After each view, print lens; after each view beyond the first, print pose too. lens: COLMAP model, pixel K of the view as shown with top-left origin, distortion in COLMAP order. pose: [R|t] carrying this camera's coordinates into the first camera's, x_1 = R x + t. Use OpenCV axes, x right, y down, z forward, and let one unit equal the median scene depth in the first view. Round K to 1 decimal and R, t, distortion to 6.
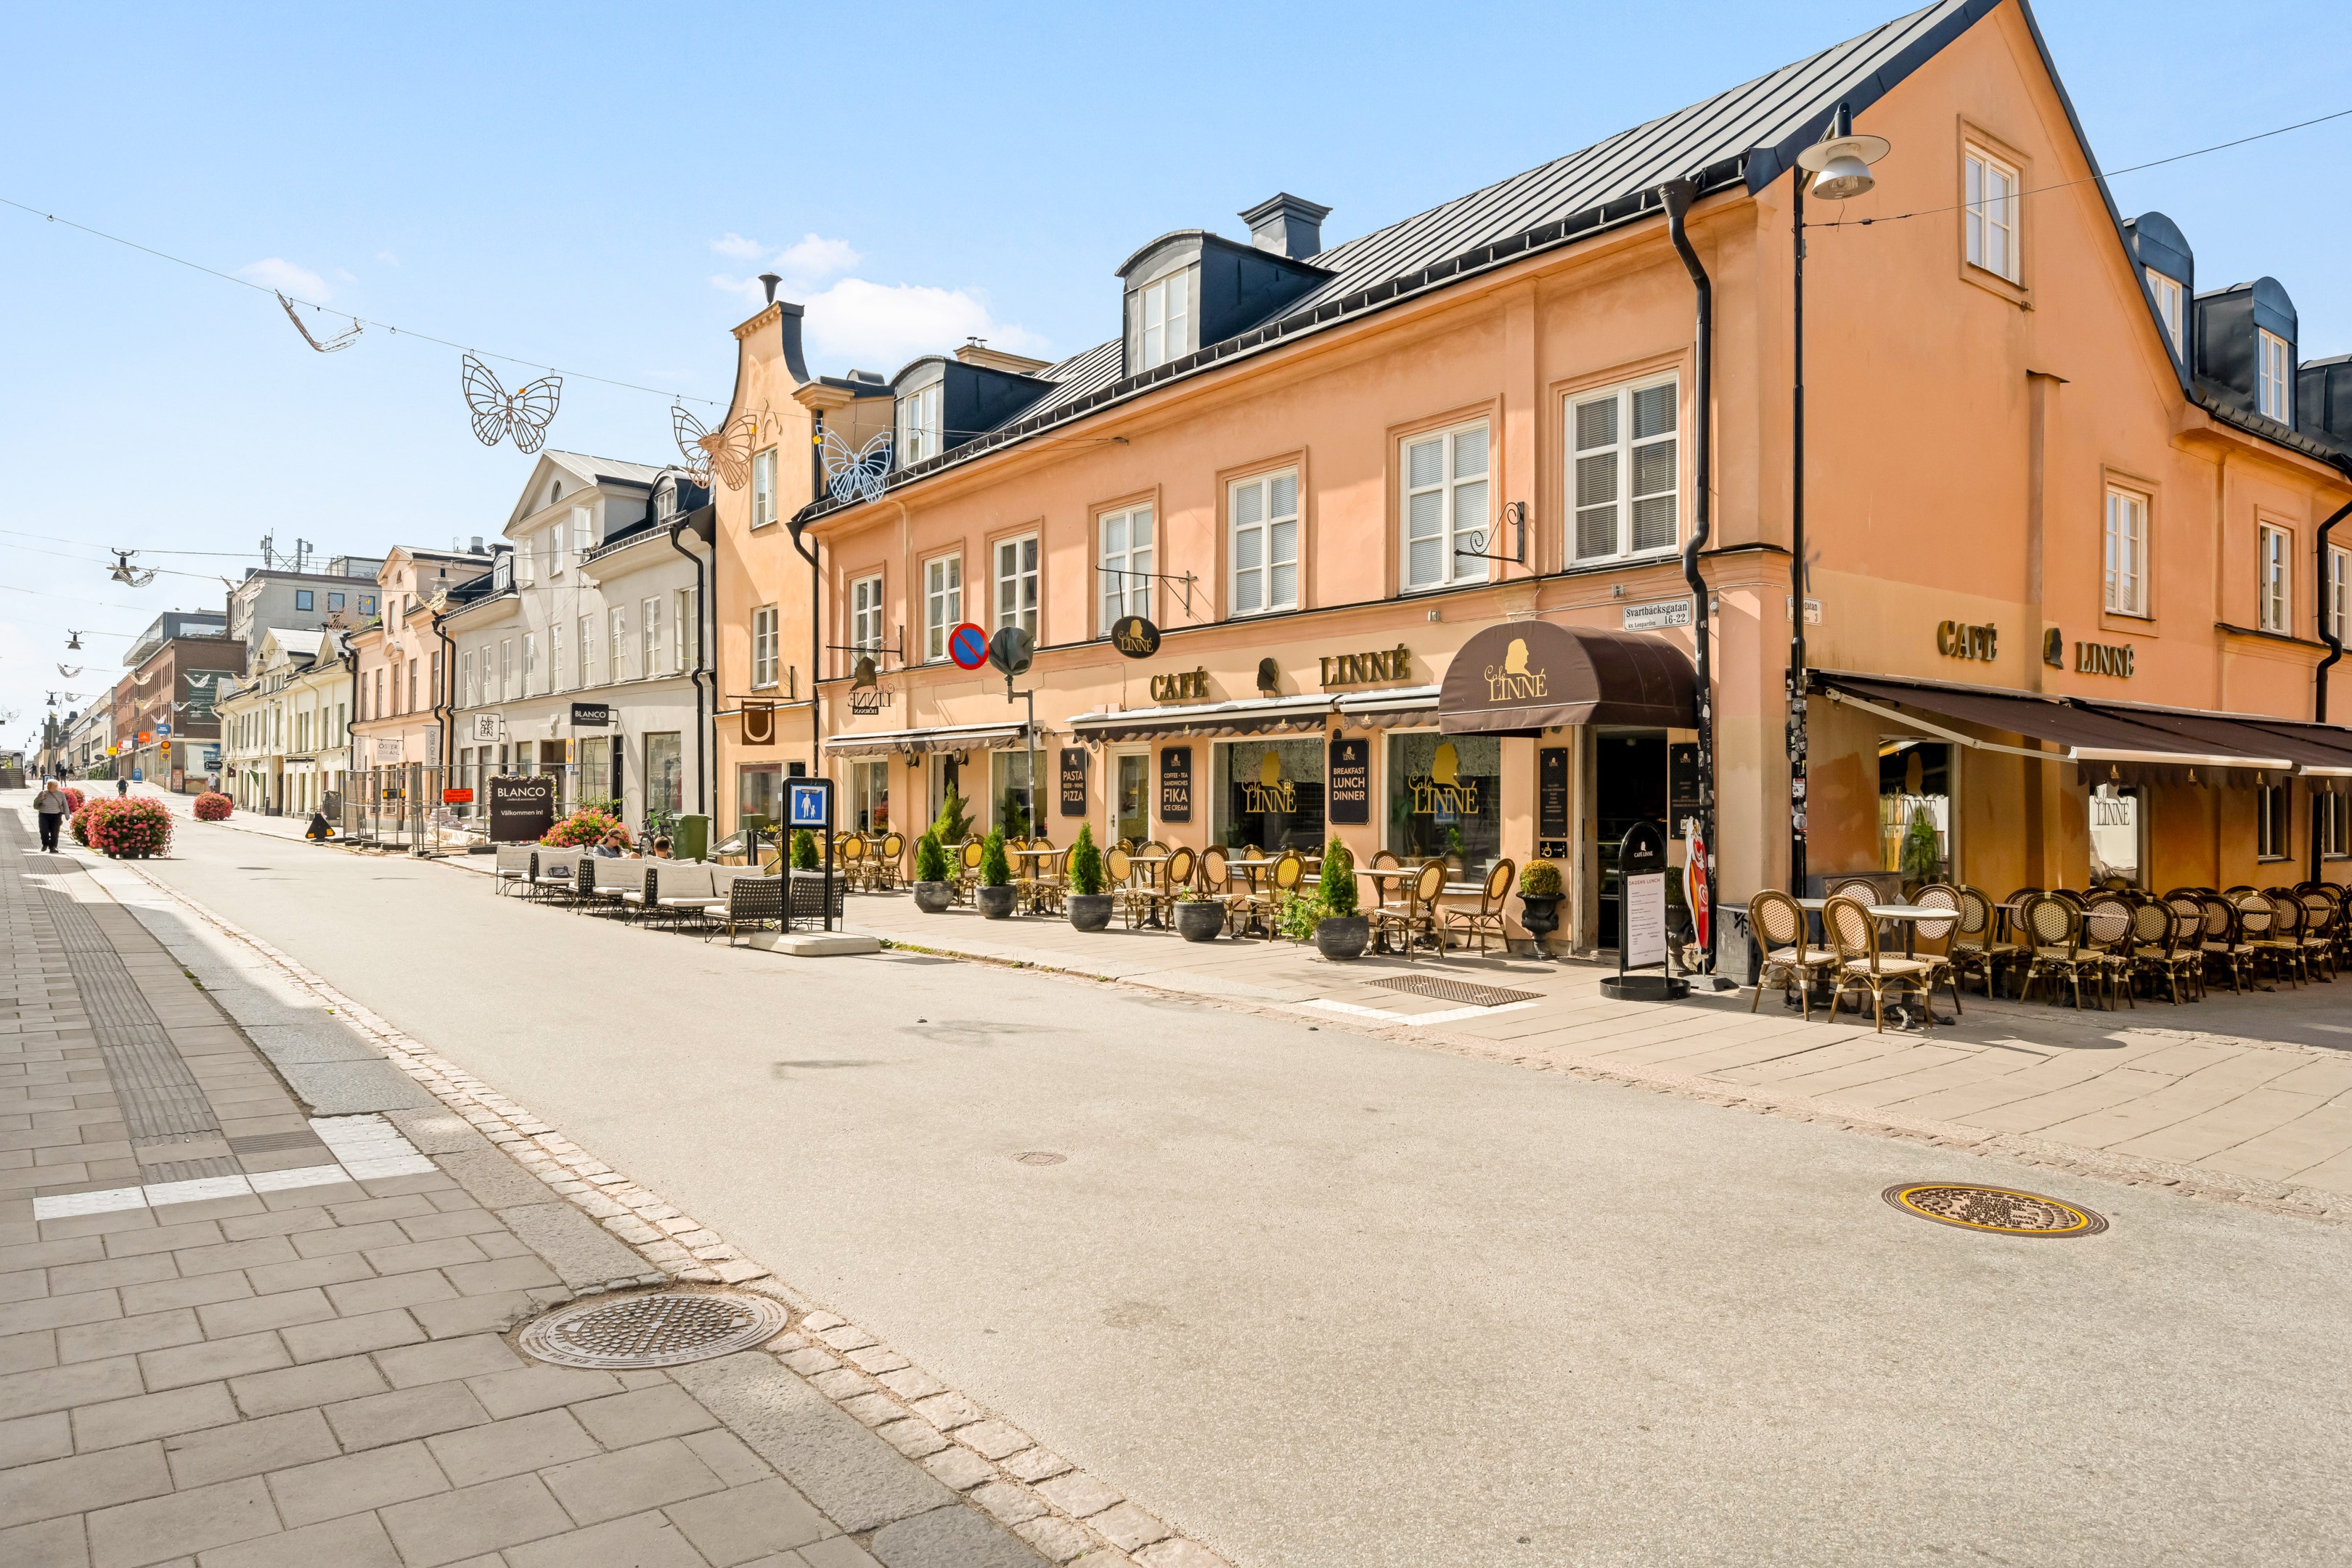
lens RADIAL K [[1498.8, 0, 1172.5], [0, 1498.8, 788.6], [0, 0, 1]] dist [0.003851, 0.000171]
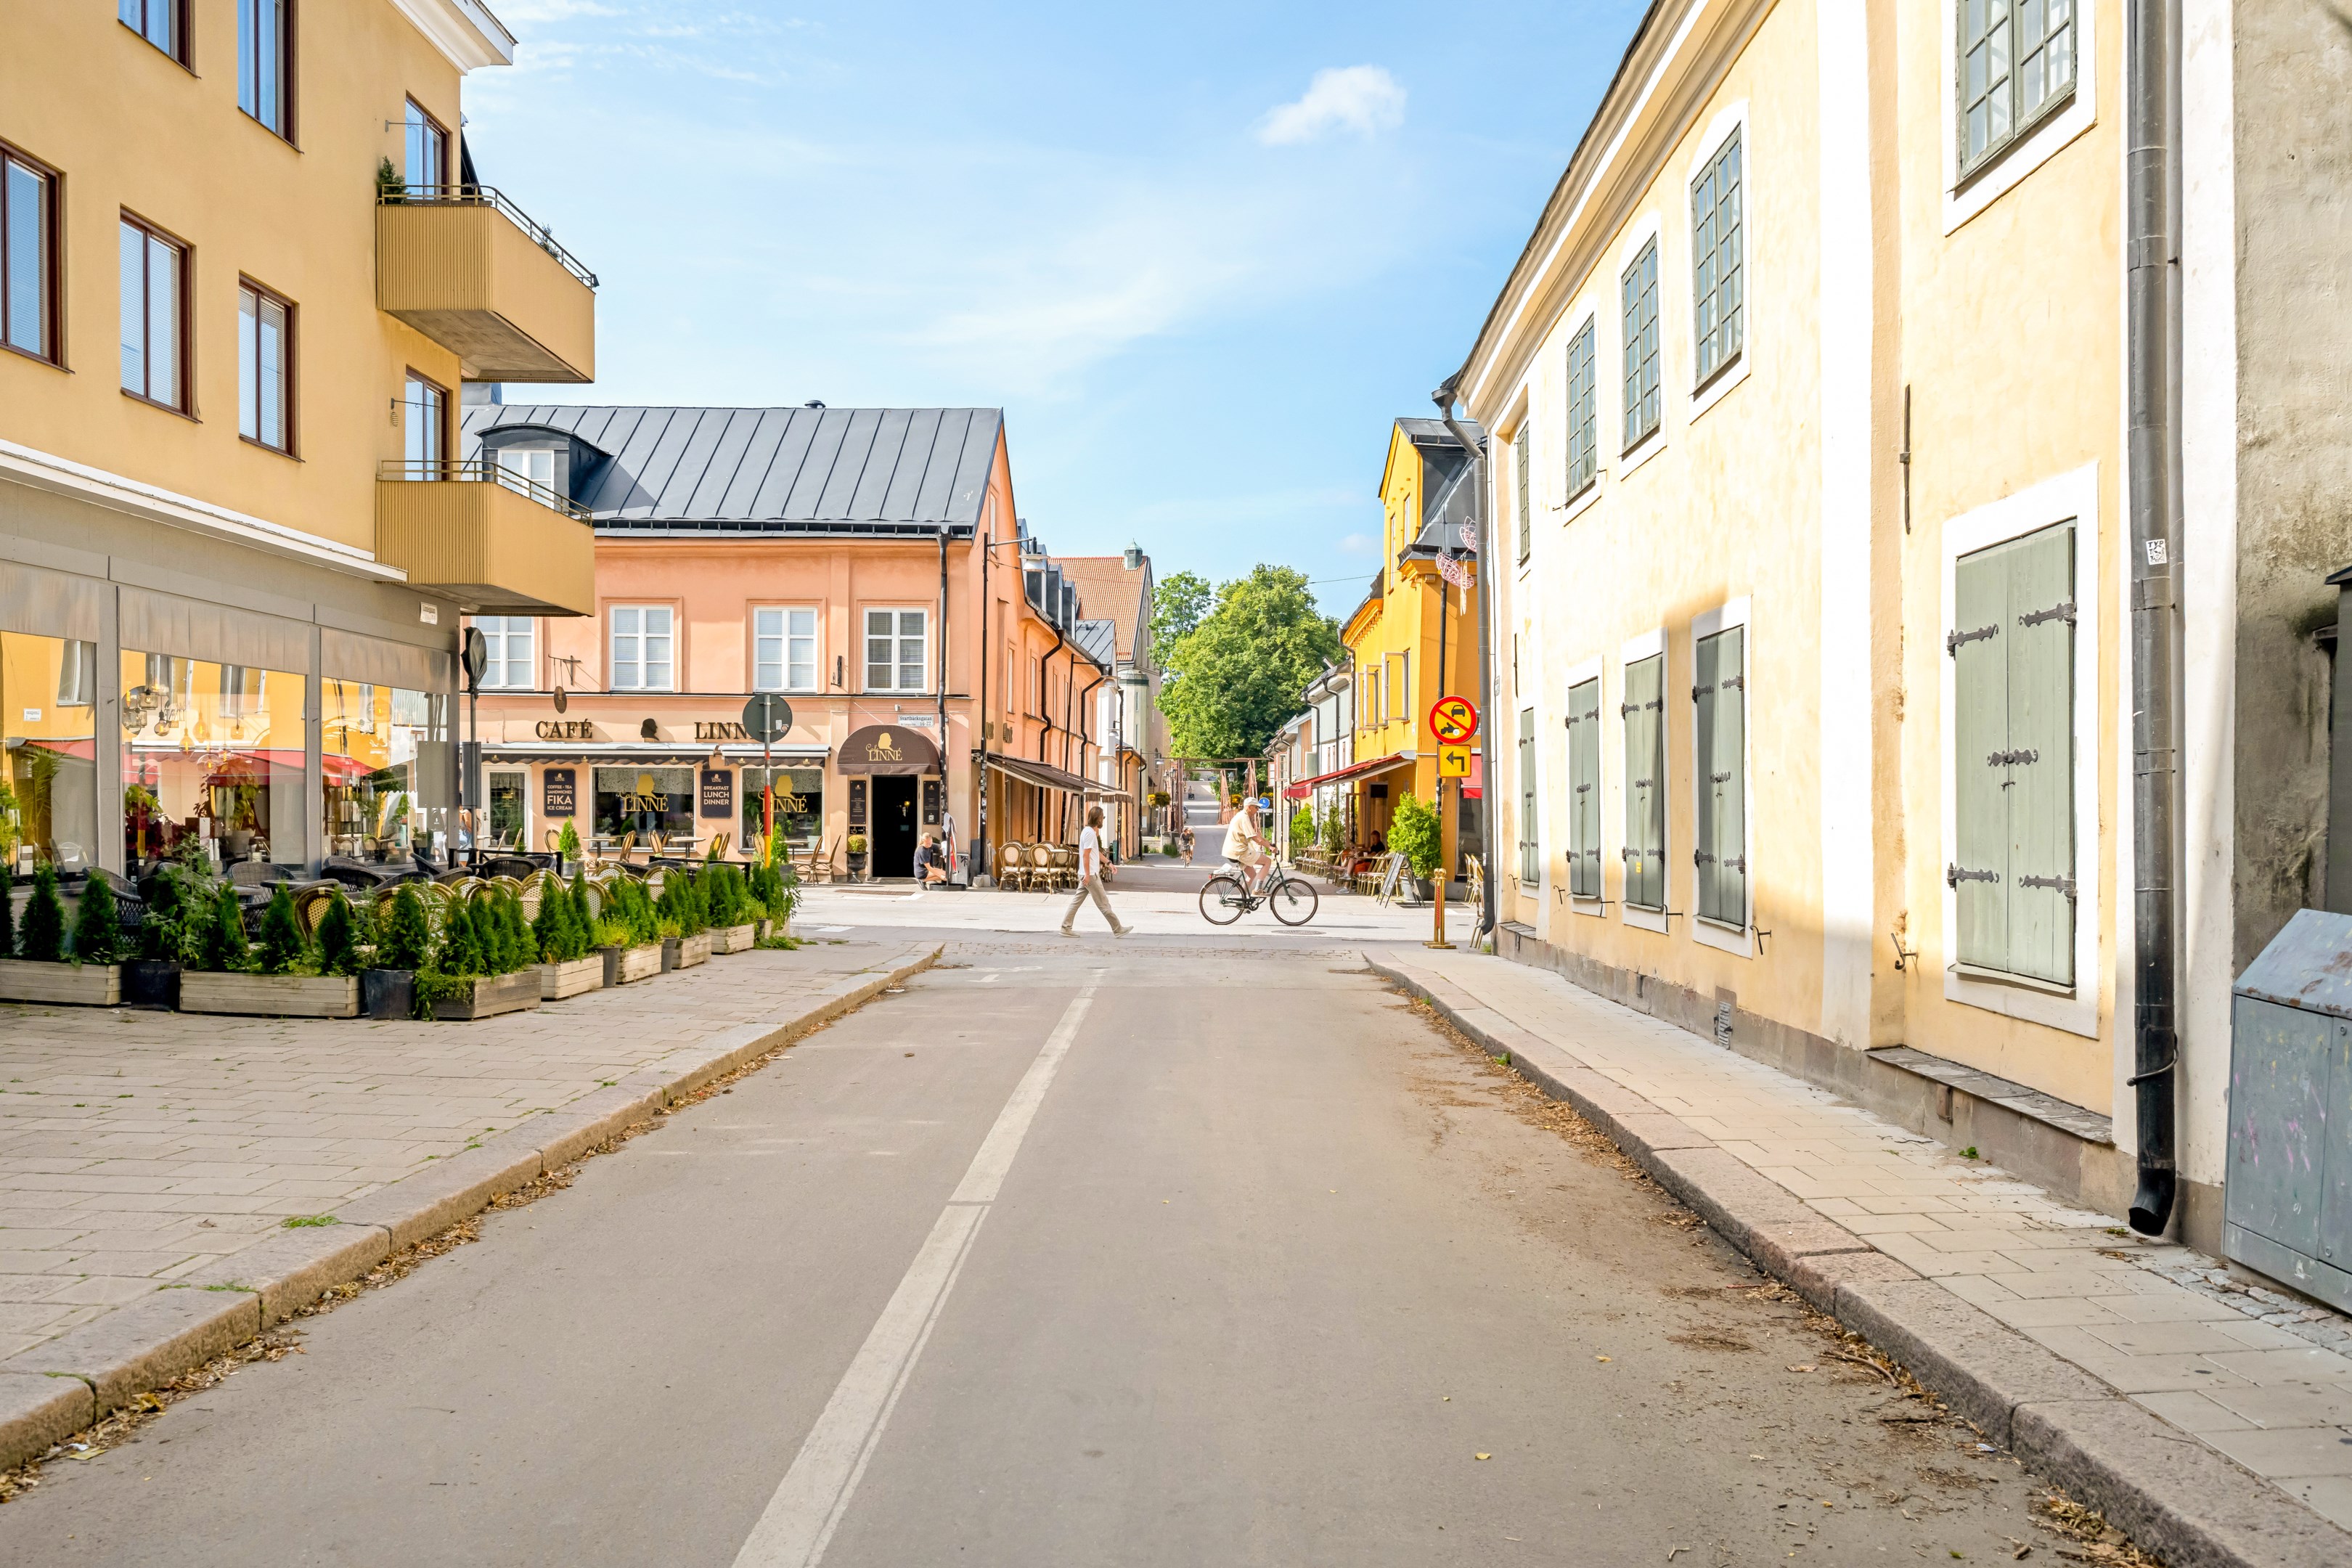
lens RADIAL K [[2036.1, 0, 1176.0], [0, 2036.1, 788.8], [0, 0, 1]] dist [-0.000466, -0.000372]
pose [[0.636904, 0.009386, 0.770886, -1.528849], [-0.015248, 0.999884, 0.000423, -0.022434], [-0.770792, -0.012024, 0.636973, -1.040368]]
